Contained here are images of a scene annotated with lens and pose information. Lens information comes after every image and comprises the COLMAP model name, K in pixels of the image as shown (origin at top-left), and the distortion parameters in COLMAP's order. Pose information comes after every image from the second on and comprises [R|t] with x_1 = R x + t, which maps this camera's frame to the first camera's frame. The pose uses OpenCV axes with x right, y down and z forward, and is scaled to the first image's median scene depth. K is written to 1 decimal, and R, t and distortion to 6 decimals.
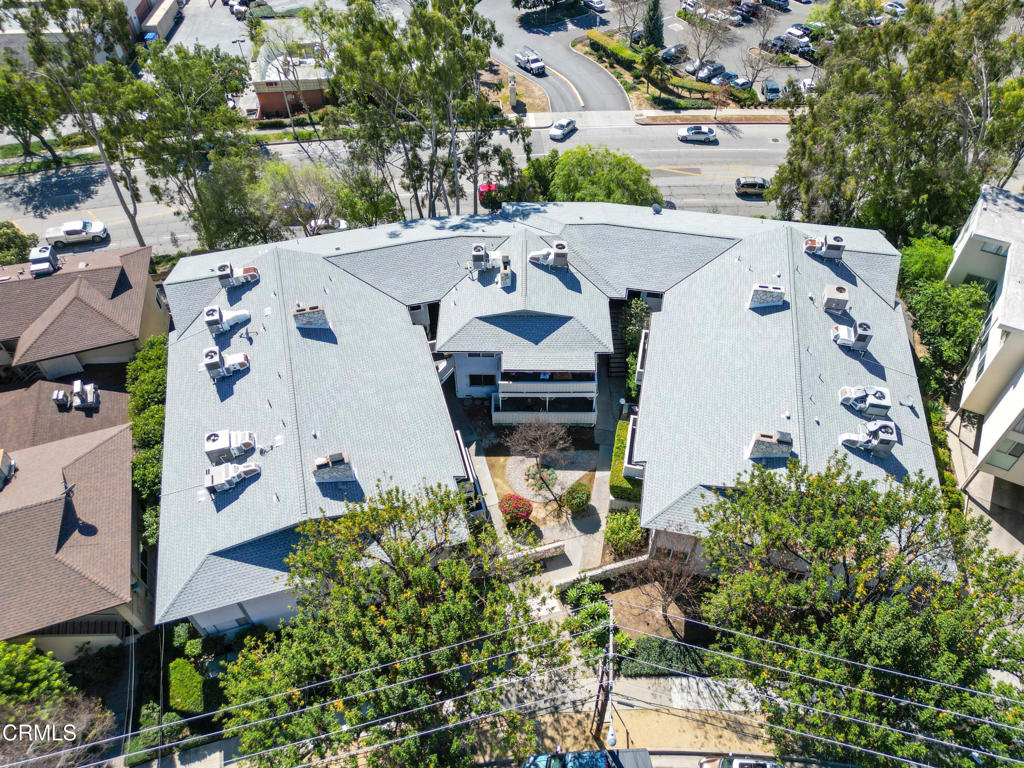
lens RADIAL K [[725.9, 0, 512.0], [0, 725.9, 384.0], [0, 0, 1]] dist [0.084225, -0.092428]
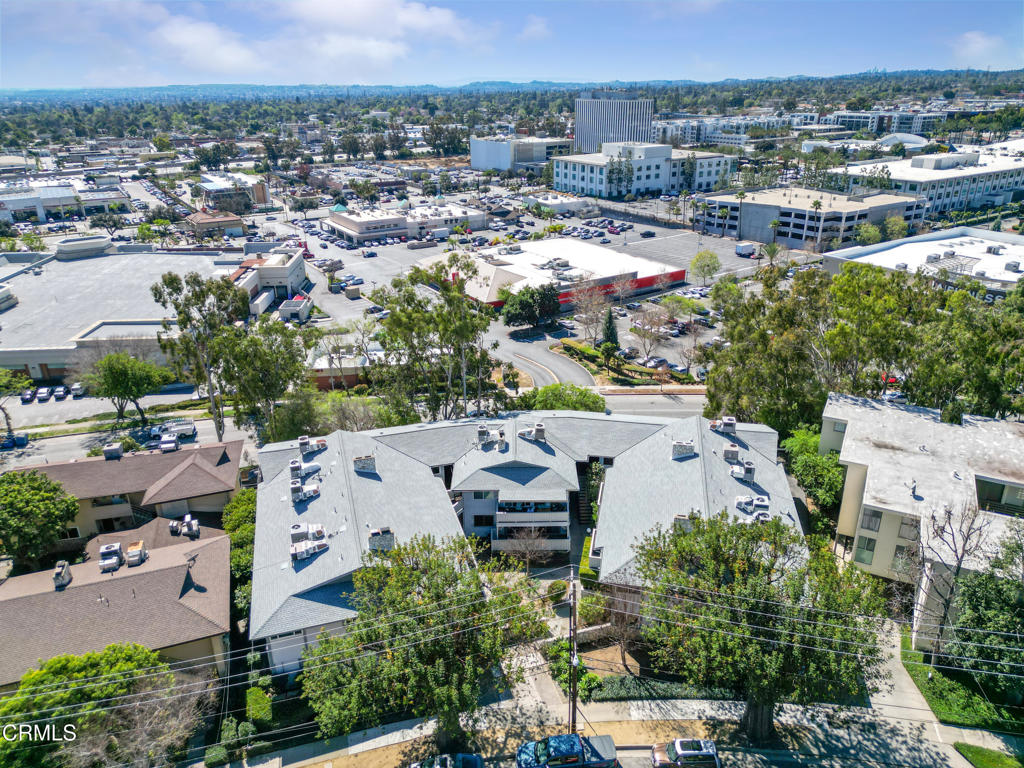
lens RADIAL K [[725.9, 0, 512.0], [0, 725.9, 384.0], [0, 0, 1]] dist [0.084225, -0.092428]
pose [[0.999913, -0.003427, 0.012740, -0.005794], [0.008534, 0.904469, -0.426455, 0.355787], [-0.010061, 0.426526, 0.904419, -0.333425]]
